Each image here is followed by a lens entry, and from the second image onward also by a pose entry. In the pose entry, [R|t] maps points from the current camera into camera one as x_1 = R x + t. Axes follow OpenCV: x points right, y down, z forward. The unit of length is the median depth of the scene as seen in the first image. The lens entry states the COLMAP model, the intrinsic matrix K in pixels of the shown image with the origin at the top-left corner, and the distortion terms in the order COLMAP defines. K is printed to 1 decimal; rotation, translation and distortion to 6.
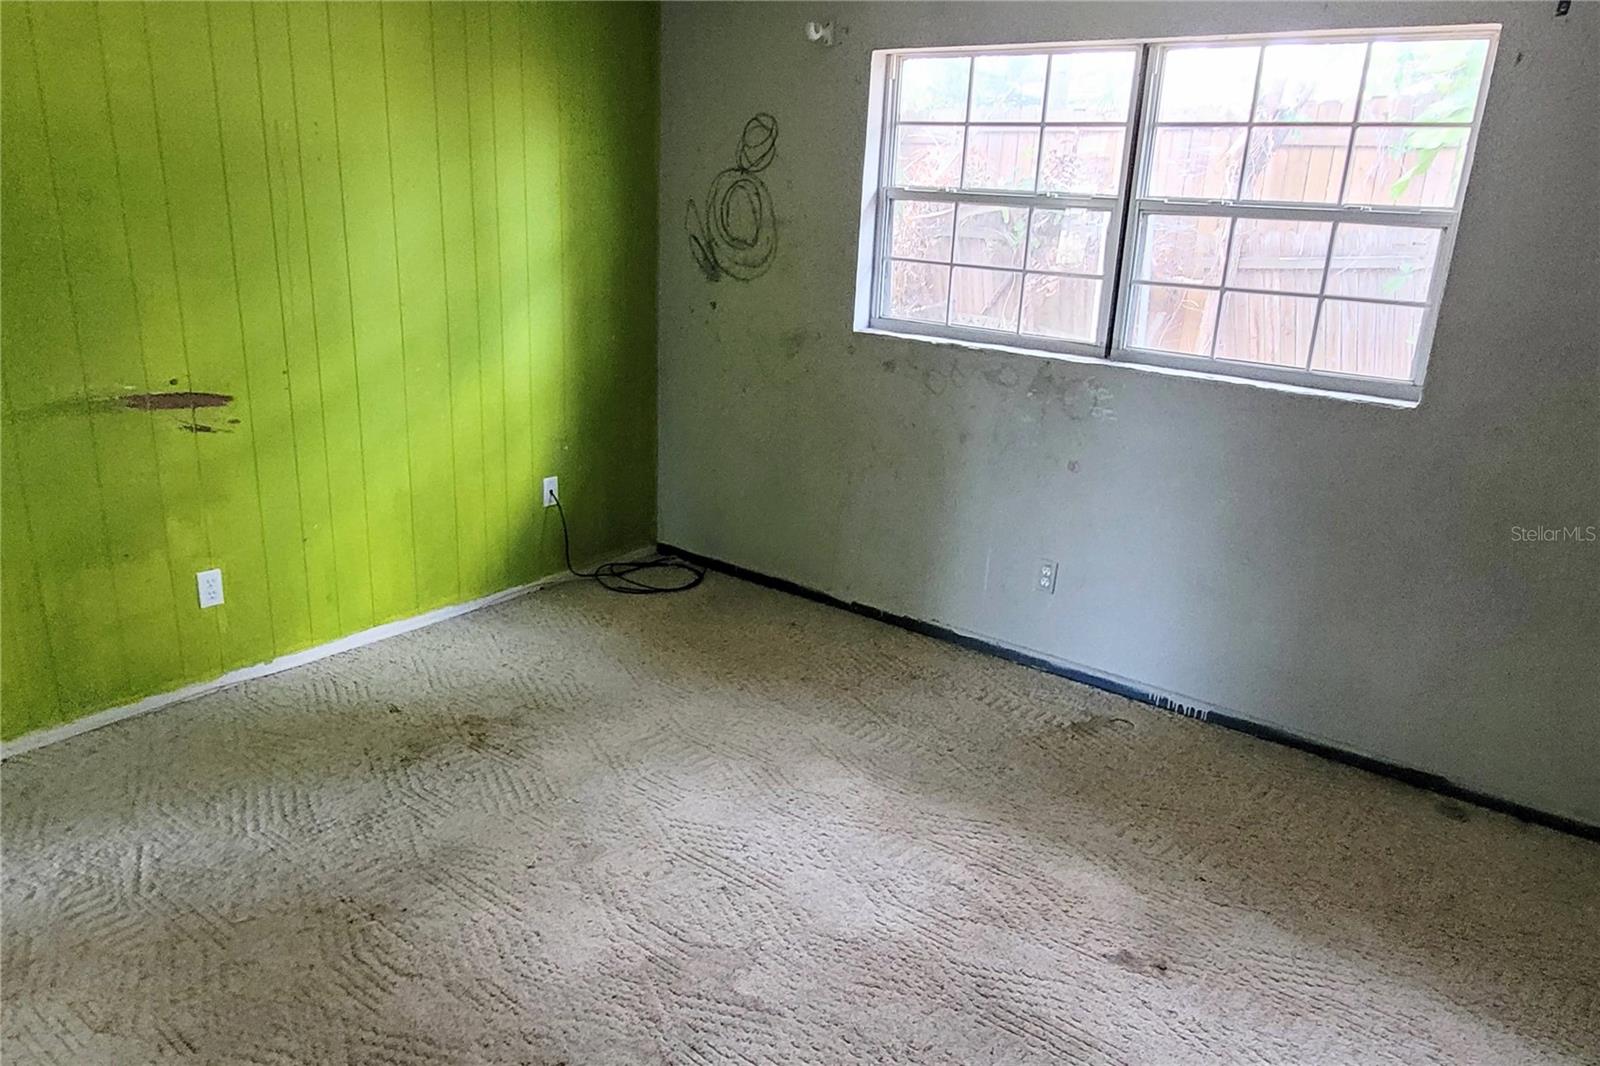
lens RADIAL K [[1098.8, 0, 802.5], [0, 1098.8, 528.7], [0, 0, 1]] dist [-0.000257, 0.005032]
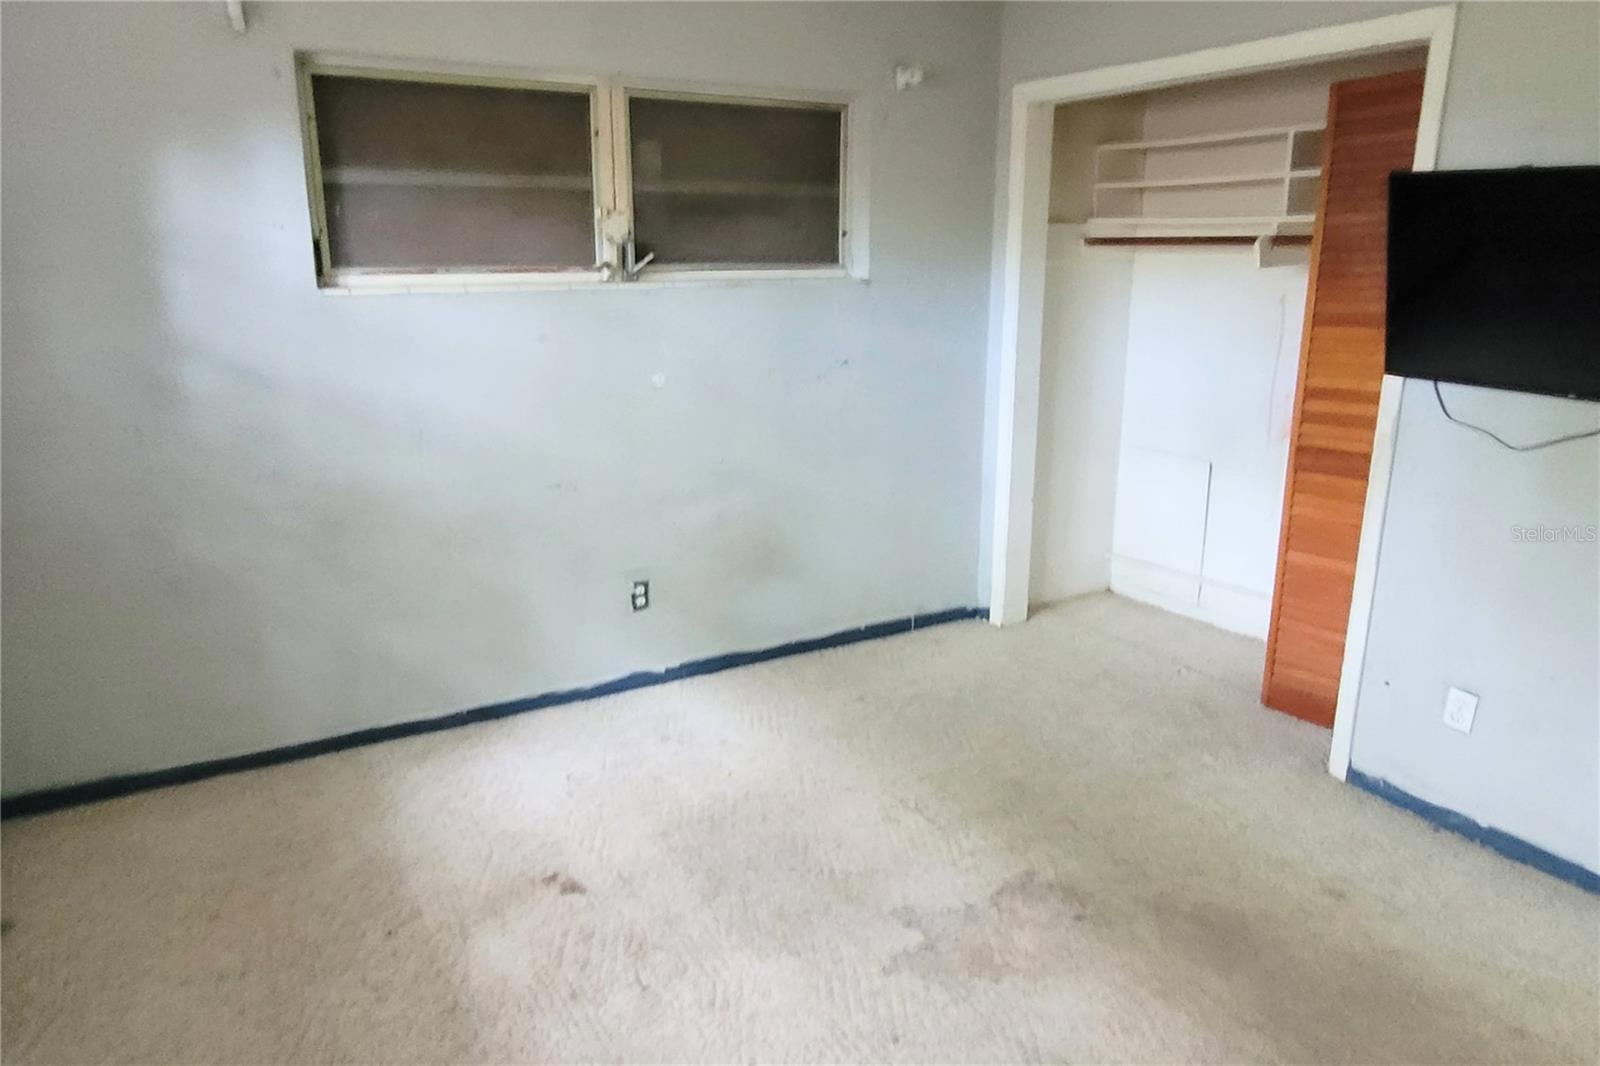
lens RADIAL K [[1098.8, 0, 802.5], [0, 1098.8, 528.7], [0, 0, 1]] dist [-0.000257, 0.005032]
pose [[-0.926966, -0.133987, 0.350403, -0.177104], [0.073024, 0.851732, 0.518864, -0.321290], [-0.367971, 0.506556, -0.779742, 1.069138]]
